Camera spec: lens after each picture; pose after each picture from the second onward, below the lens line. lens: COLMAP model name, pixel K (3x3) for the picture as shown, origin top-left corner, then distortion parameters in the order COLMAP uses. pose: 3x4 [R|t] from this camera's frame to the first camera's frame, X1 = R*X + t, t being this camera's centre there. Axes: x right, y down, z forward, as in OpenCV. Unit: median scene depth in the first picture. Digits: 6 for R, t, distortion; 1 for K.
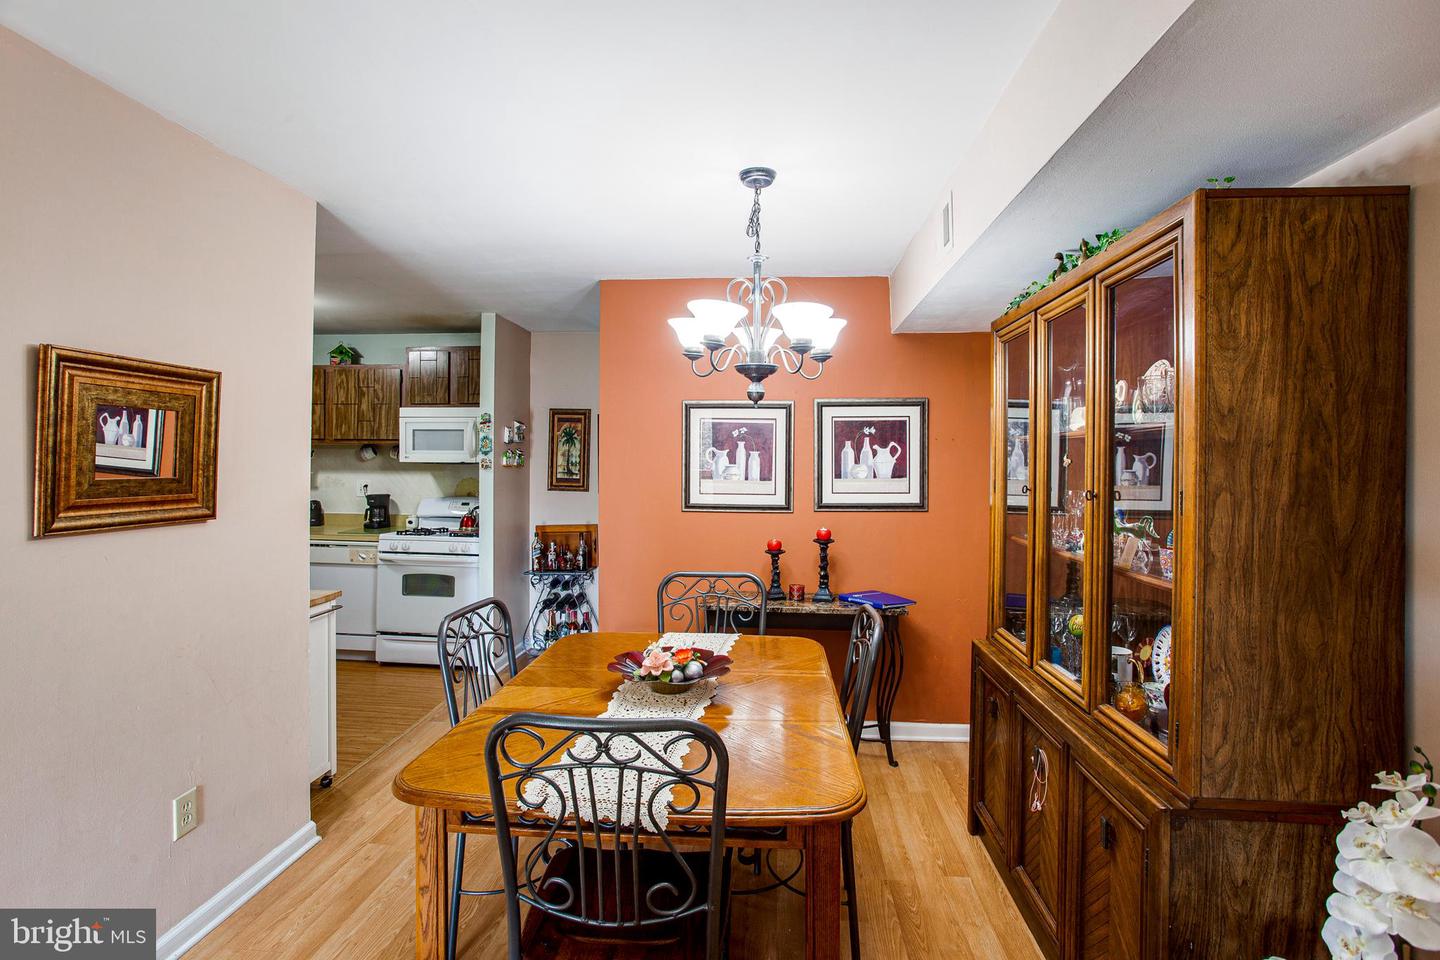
lens RADIAL K [[691.9, 0, 714.8], [0, 691.9, 462.6], [0, 0, 1]] dist [-0.076343, 0.039013]
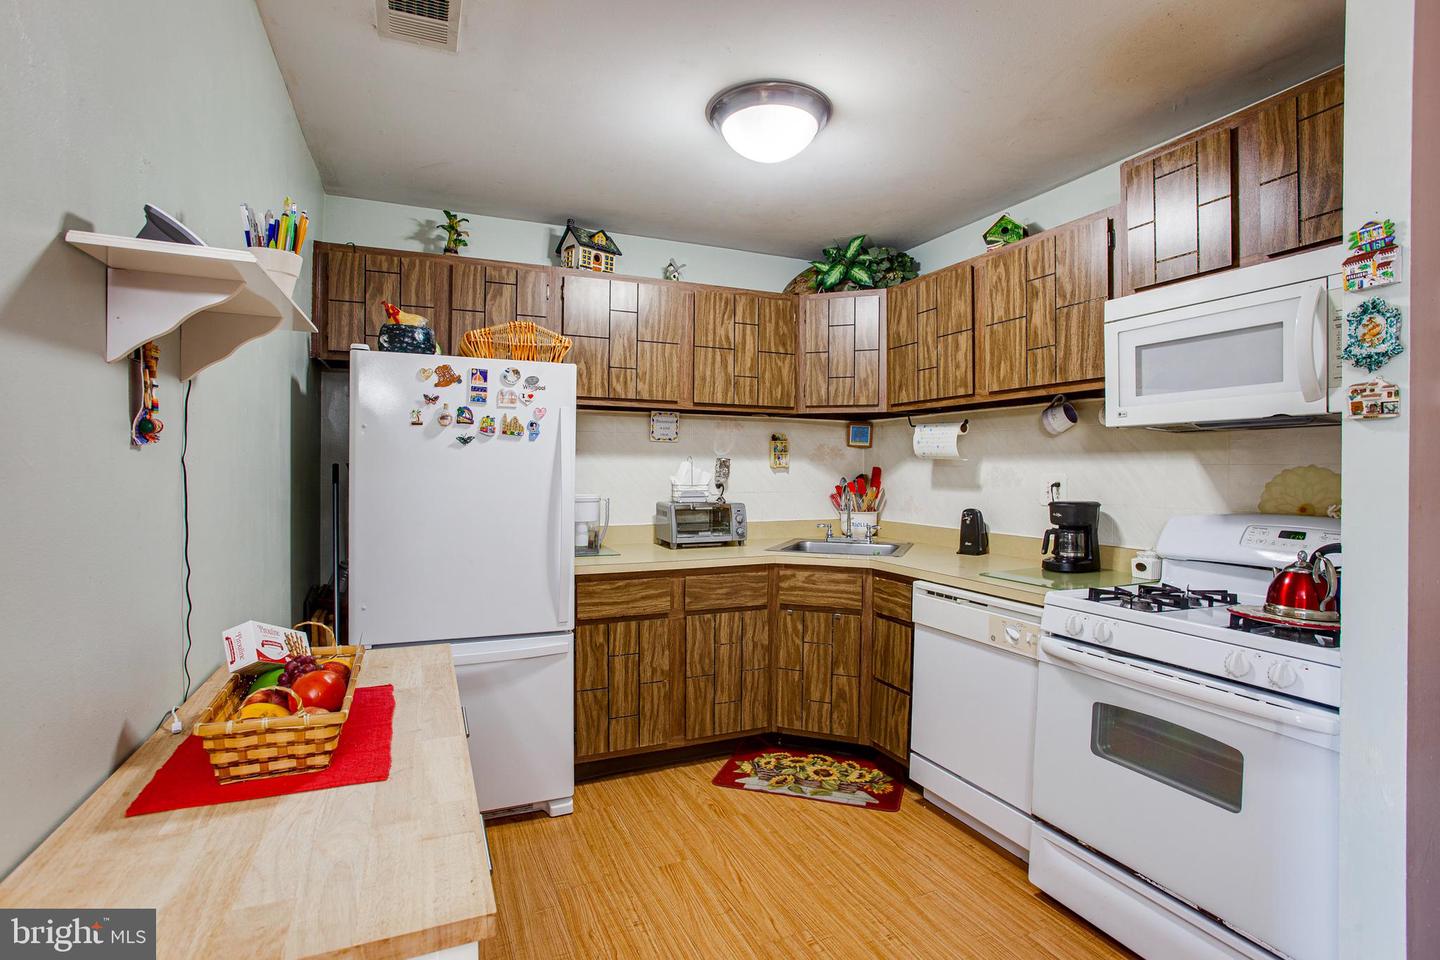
lens RADIAL K [[690.7, 0, 721.3], [0, 690.7, 473.0], [0, 0, 1]] dist [-0.064531, 0.038378]
pose [[0.475941, -0.002948, -0.879472, -0.274329], [-0.004103, 0.999976, -0.005572, 0.043695], [0.879468, 0.006260, 0.475917, 0.797419]]
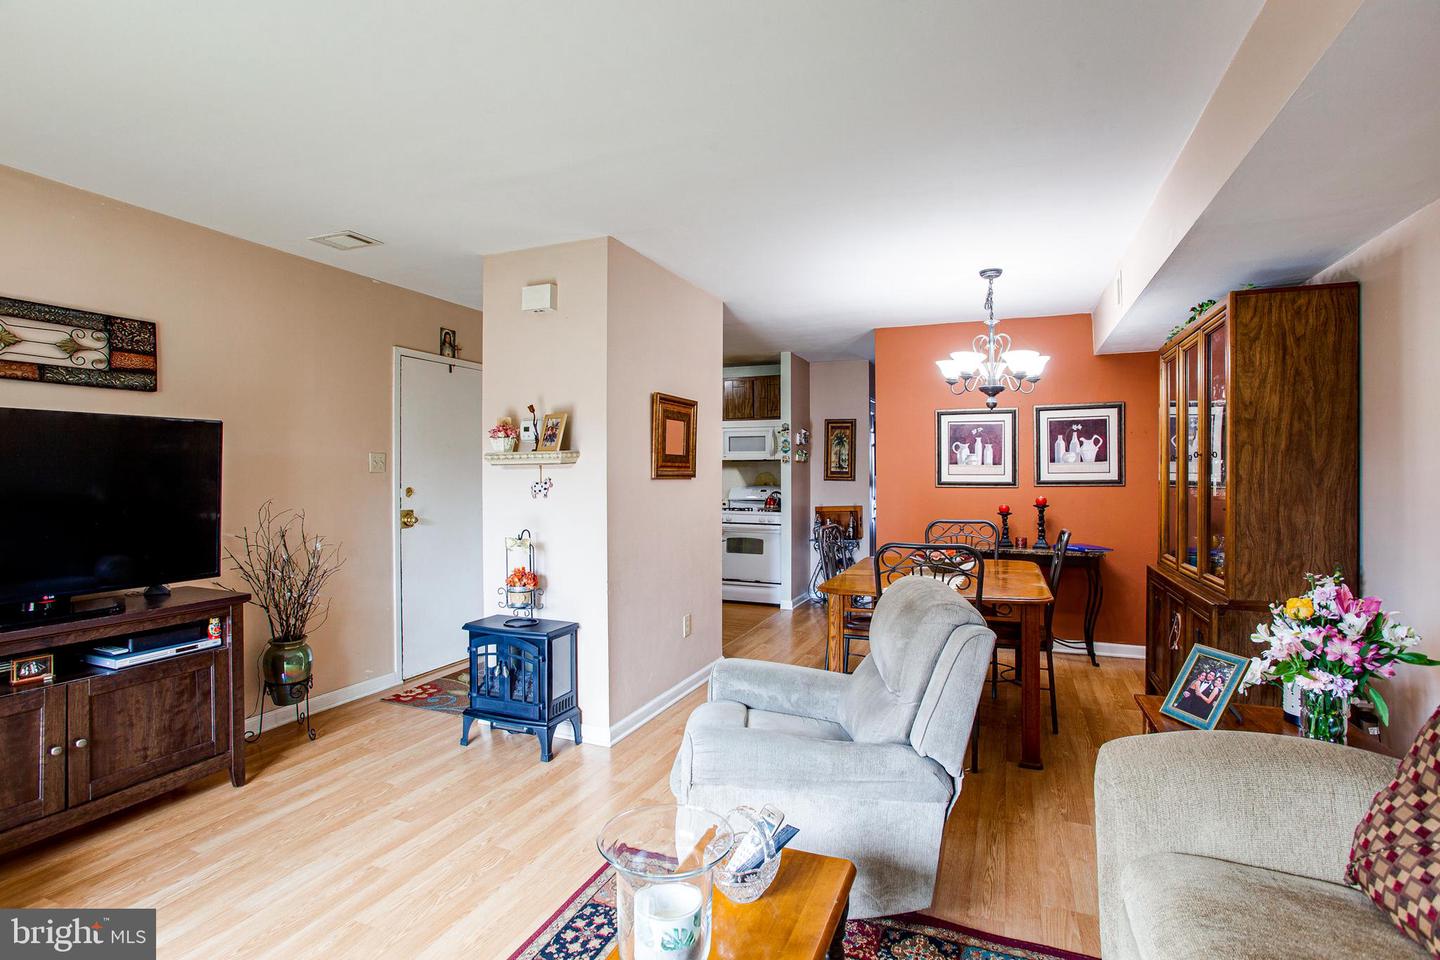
lens RADIAL K [[690.7, 0, 721.3], [0, 690.7, 473.0], [0, 0, 1]] dist [-0.064531, 0.038378]
pose [[0.953981, -0.008435, -0.299748, -0.044416], [0.006990, 0.999958, -0.005894, 0.046968], [0.299785, 0.003528, 0.954000, -0.493783]]
